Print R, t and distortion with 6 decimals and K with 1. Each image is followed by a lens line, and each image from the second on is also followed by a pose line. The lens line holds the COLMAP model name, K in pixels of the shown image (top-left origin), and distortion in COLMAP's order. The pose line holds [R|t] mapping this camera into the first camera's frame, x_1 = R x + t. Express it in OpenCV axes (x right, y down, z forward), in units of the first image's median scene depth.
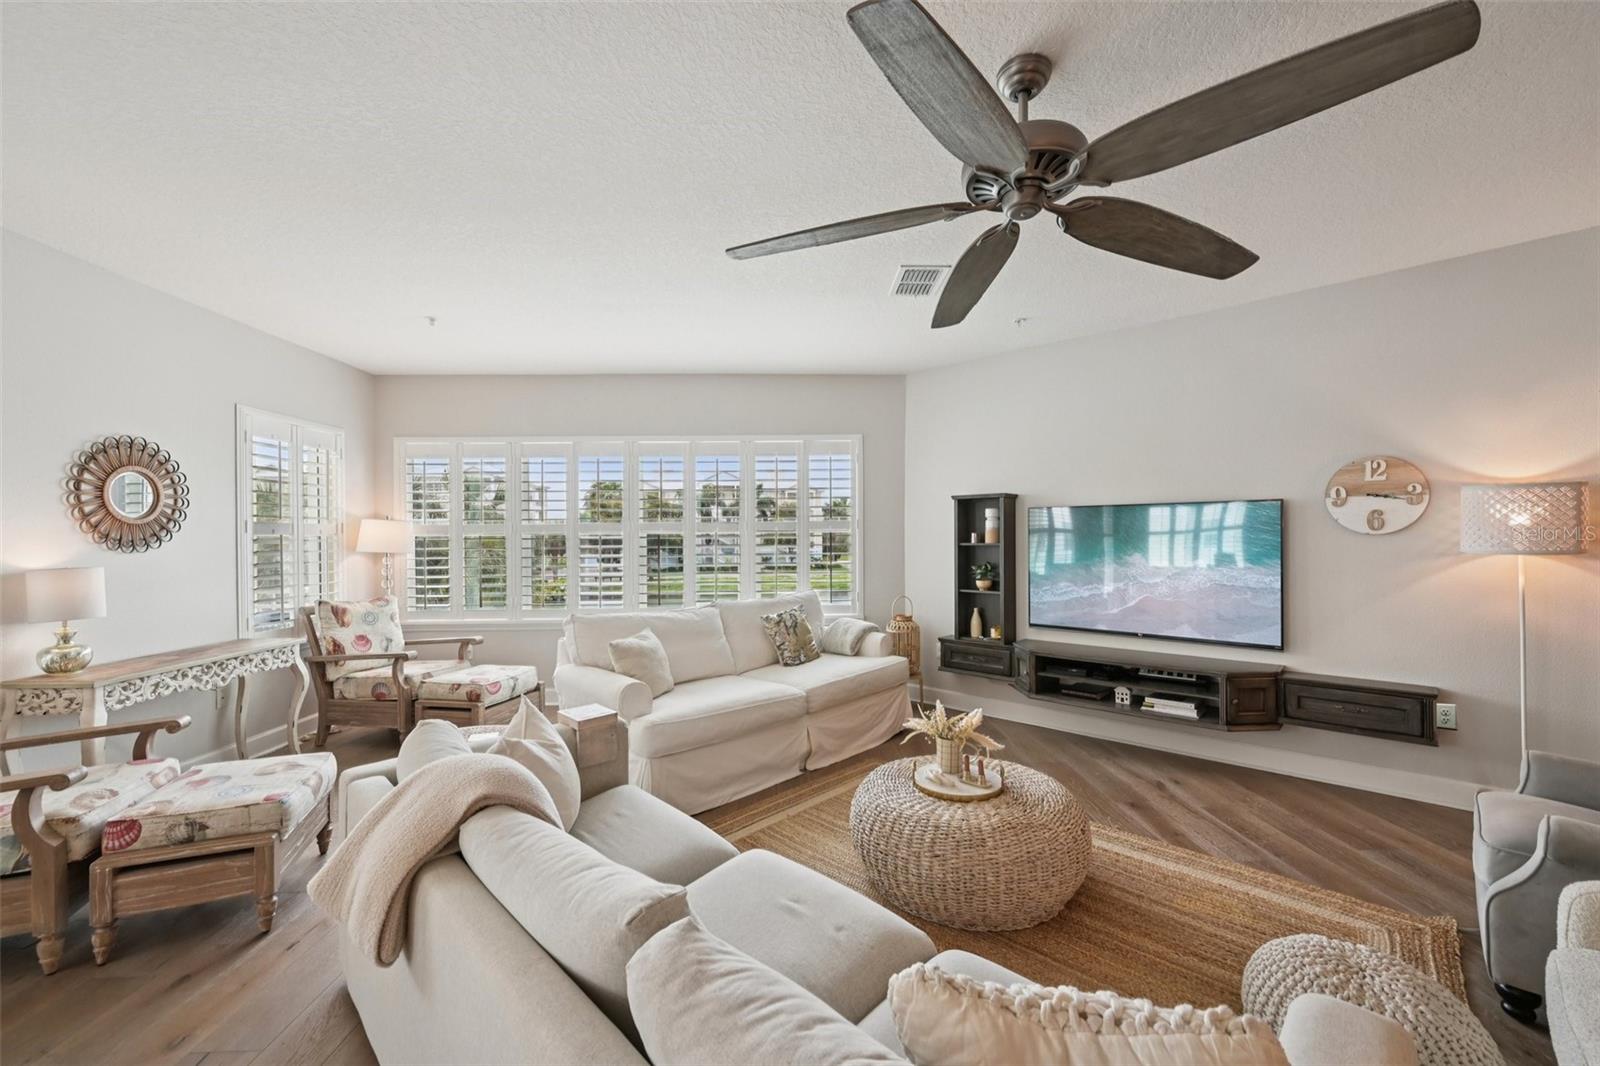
lens RADIAL K [[639.7, 0, 804.6], [0, 639.7, 536.2], [0, 0, 1]] dist [0.001165, 0.000538]
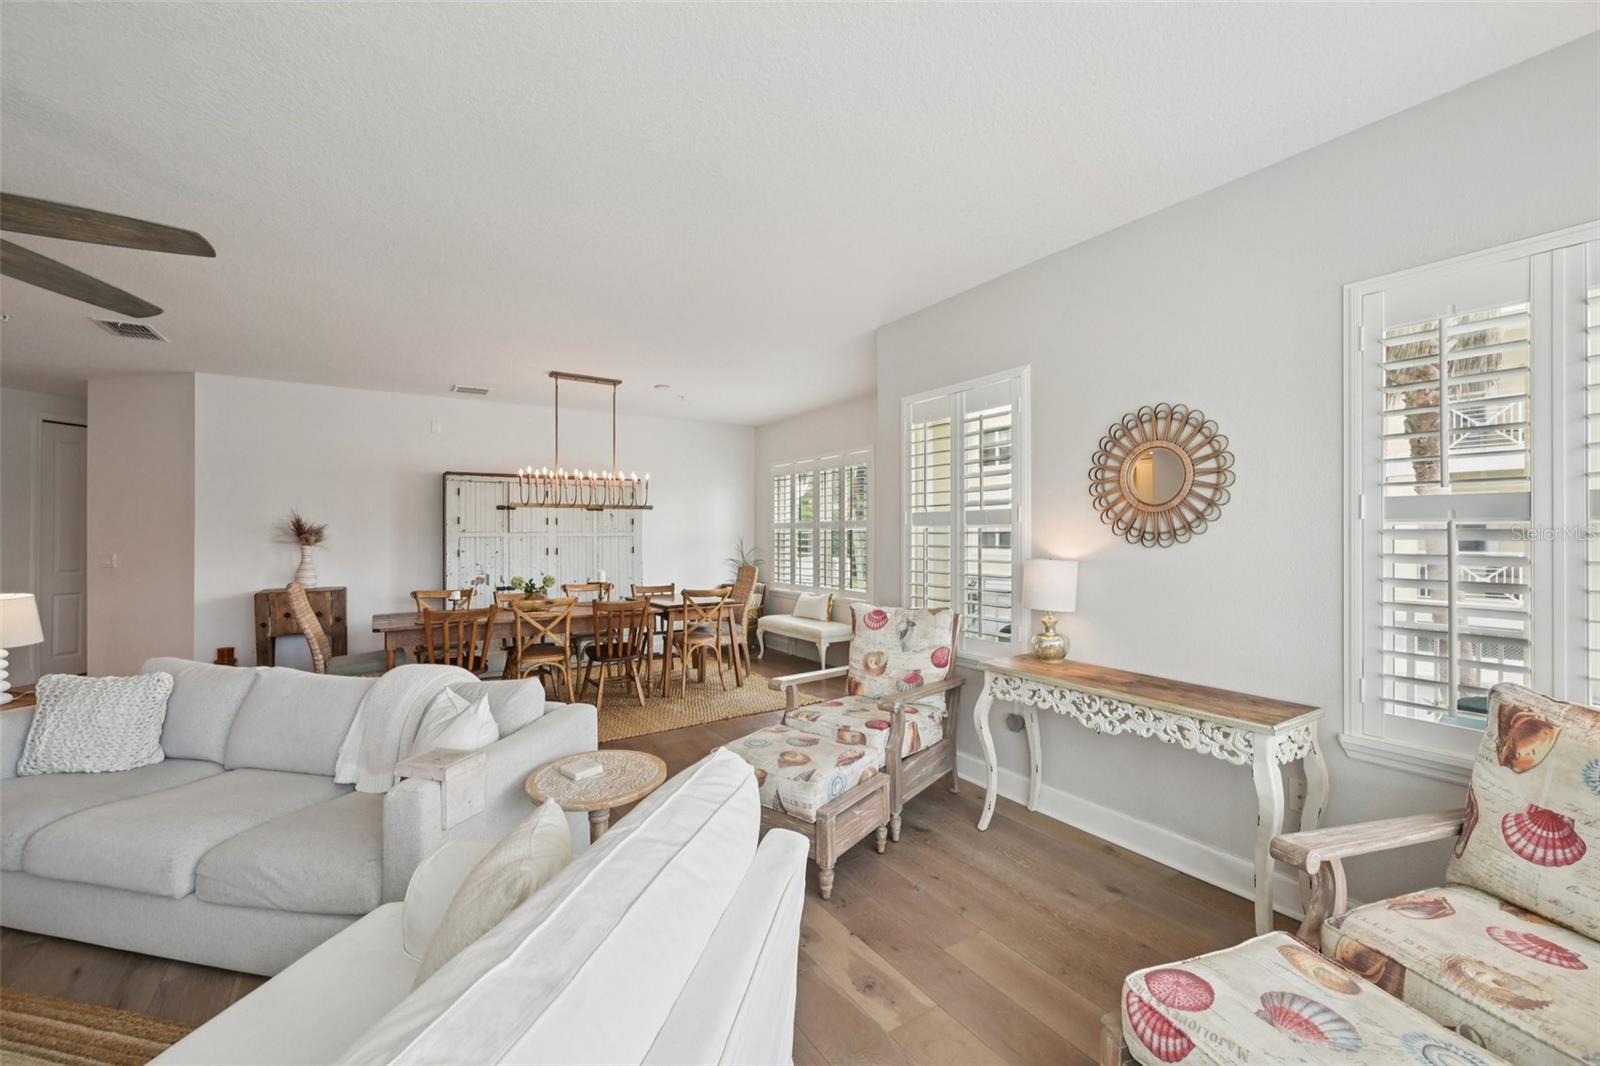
lens RADIAL K [[642.4, 0, 799.2], [0, 642.4, 529.1], [0, 0, 1]] dist [0.000256, 0.000413]
pose [[-0.850271, 0.005415, -0.526317, -0.178256], [0.007518, 0.999970, -0.001857, 0.000658], [0.526291, -0.005536, -0.850286, 1.132234]]
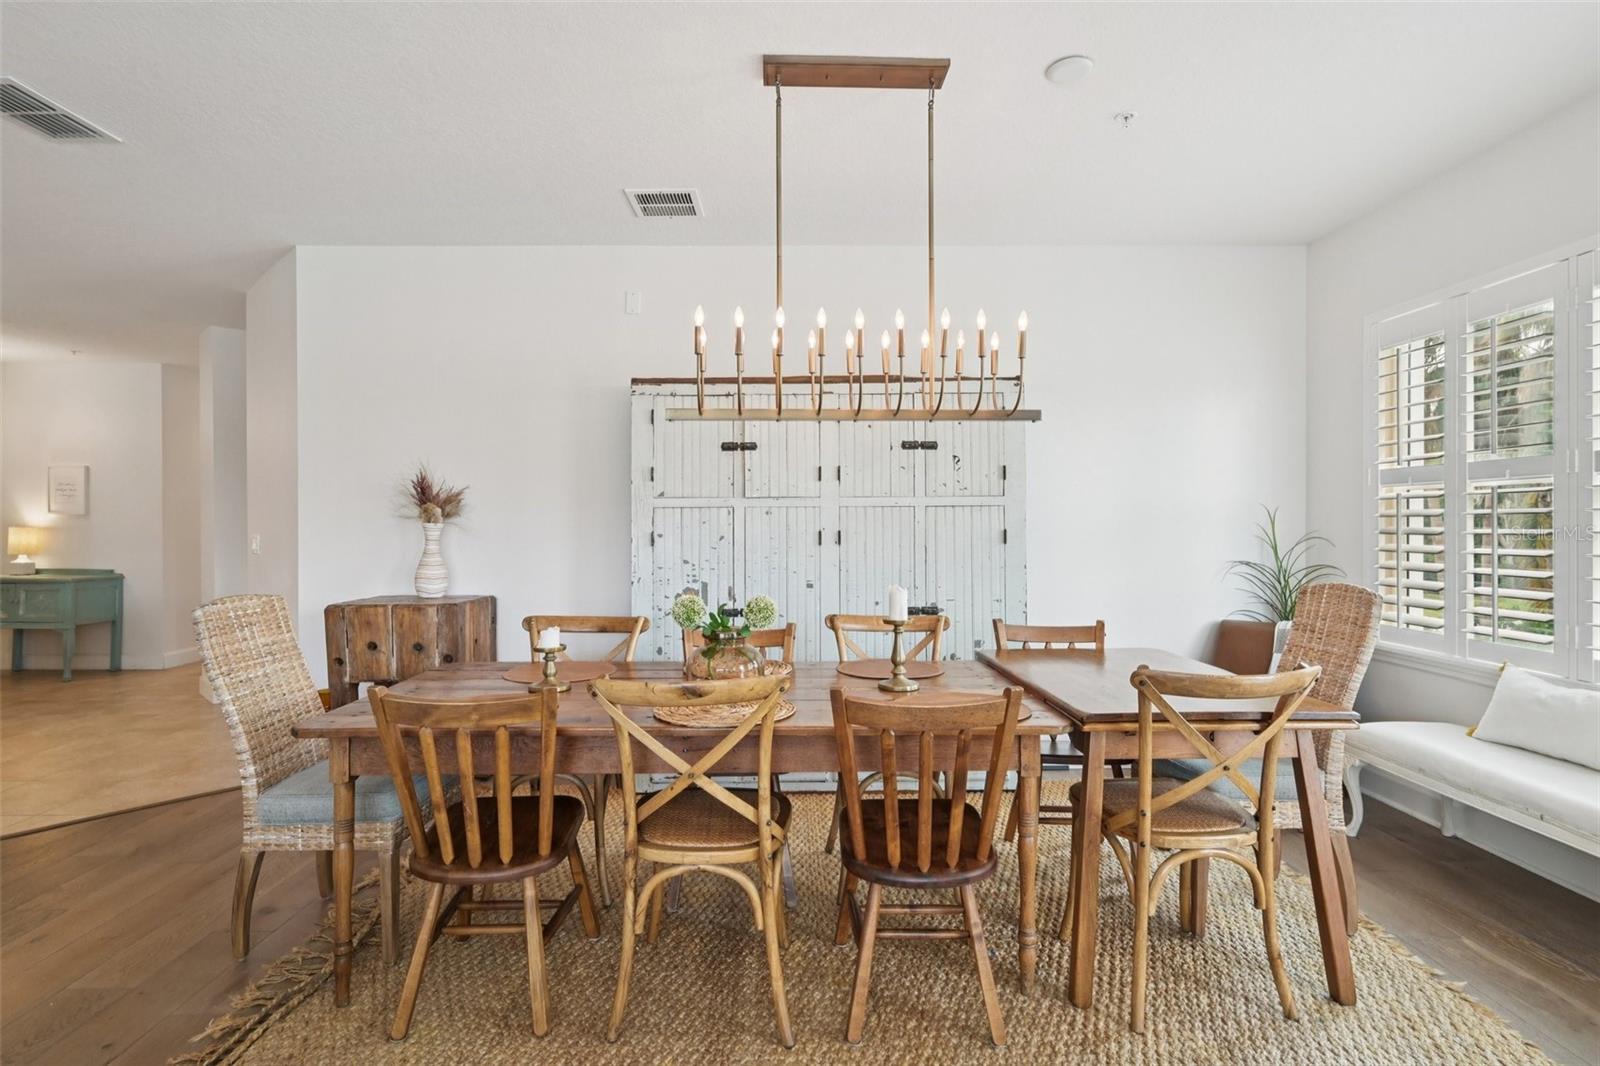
lens RADIAL K [[783.3, 0, 800.0], [0, 783.3, 533.0], [0, 0, 1]] dist [-0.001867, -0.000161]
pose [[-0.999937, 0.010217, 0.004560, -0.452510], [0.010251, 0.999918, 0.007686, 0.033881], [-0.004481, 0.007732, -0.999960, 0.398818]]
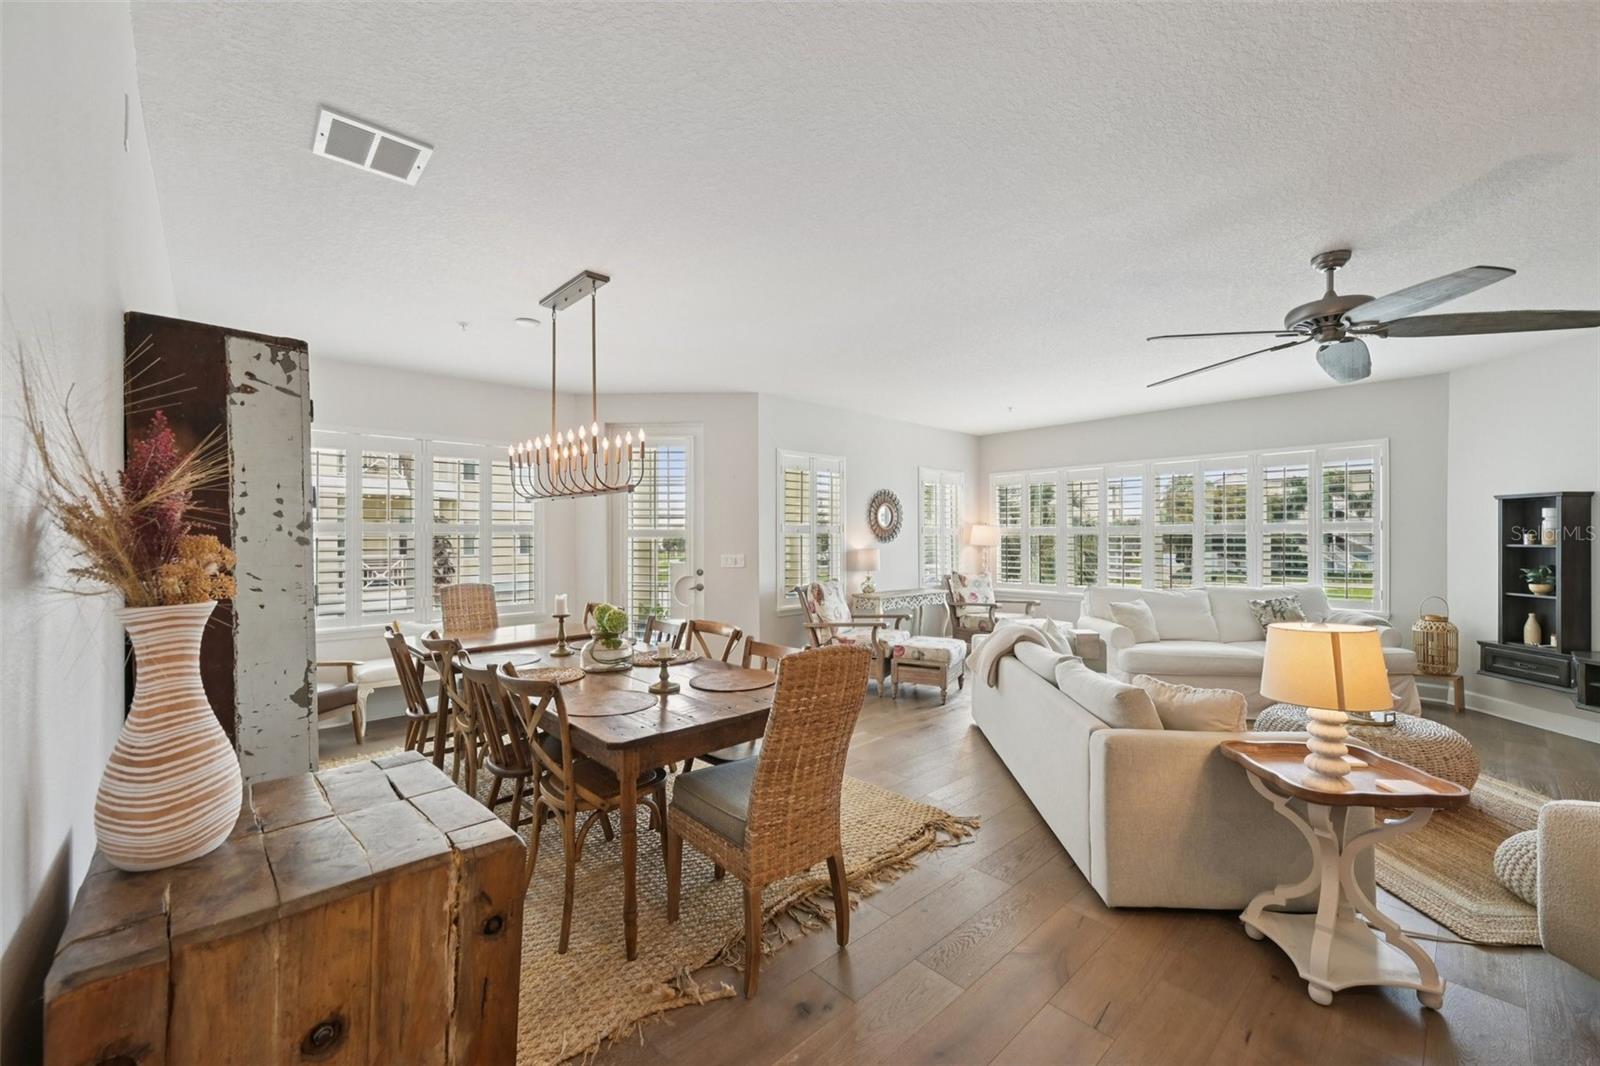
lens RADIAL K [[632.6, 0, 805.3], [0, 632.6, 534.7], [0, 0, 1]] dist [-0.000047, -0.000073]
pose [[0.661106, 0.002667, -0.750288, 0.296132], [-0.002052, 0.999996, 0.001746, -0.003836], [0.750290, 0.000386, 0.661109, -0.480787]]
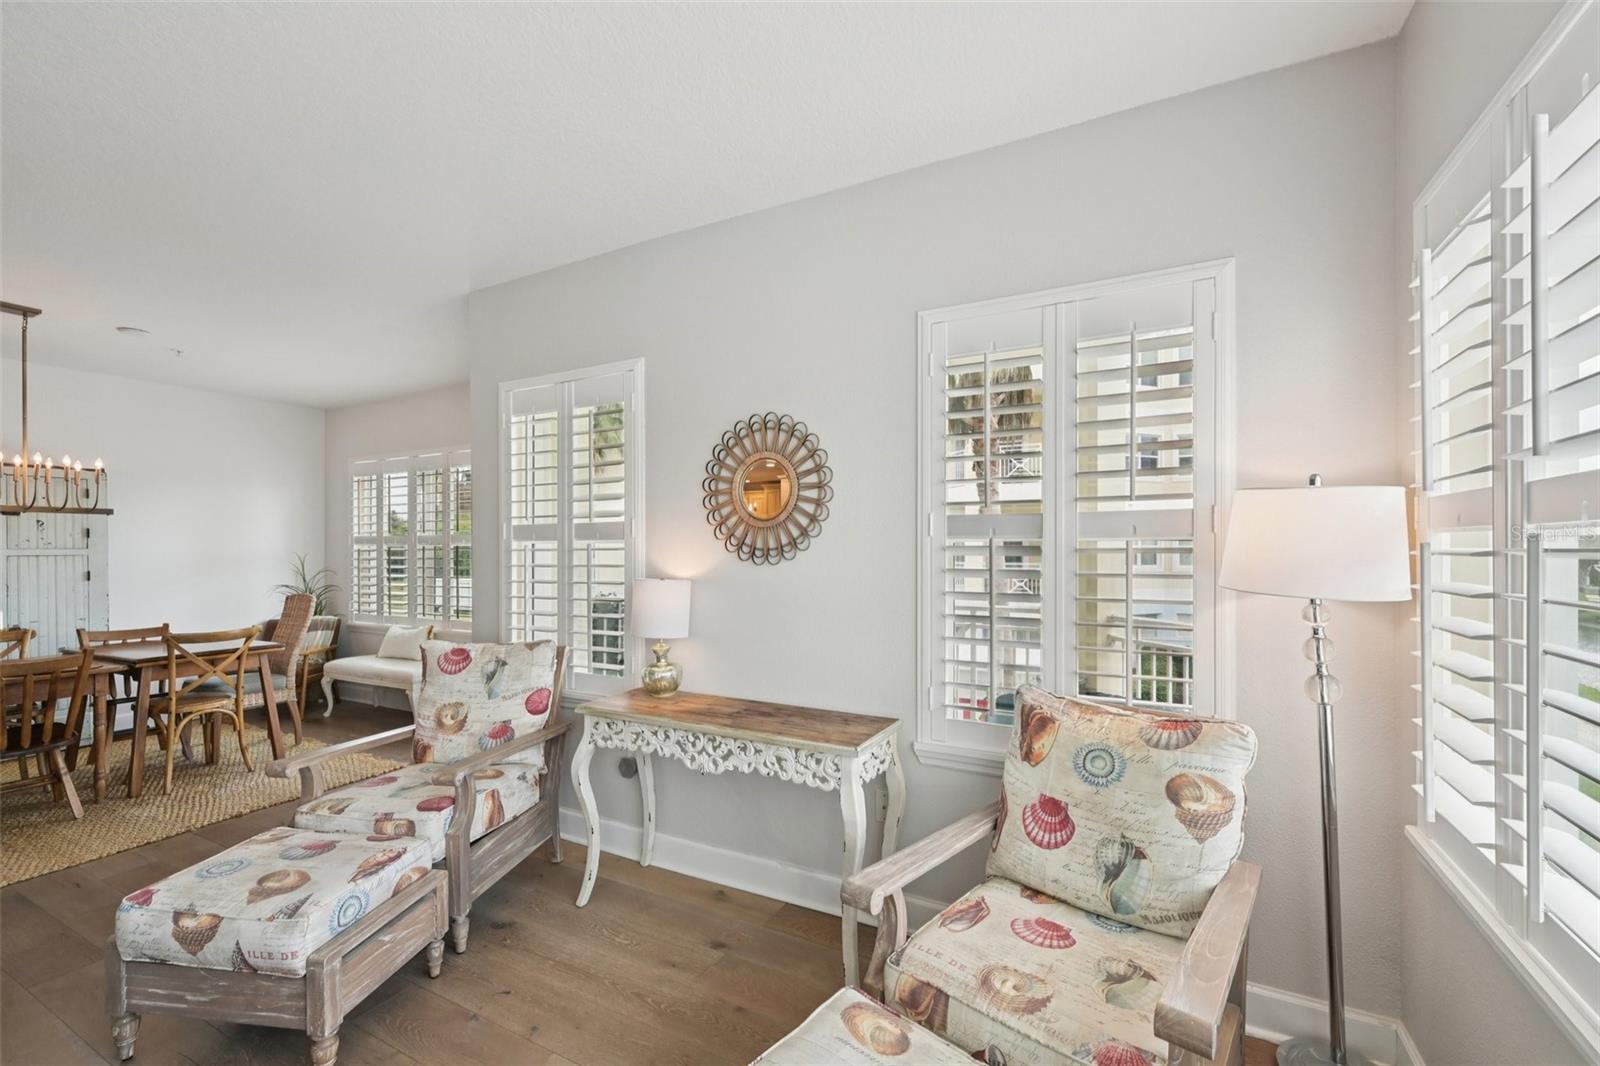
lens RADIAL K [[672.2, 0, 804.4], [0, 672.2, 546.8], [0, 0, 1]] dist [0.002125, 0.000239]
pose [[-0.490601, 0.007238, -0.871354, -0.283271], [0.006320, 0.999969, 0.004748, 0.000709], [0.871361, -0.003178, -0.490631, 1.117639]]
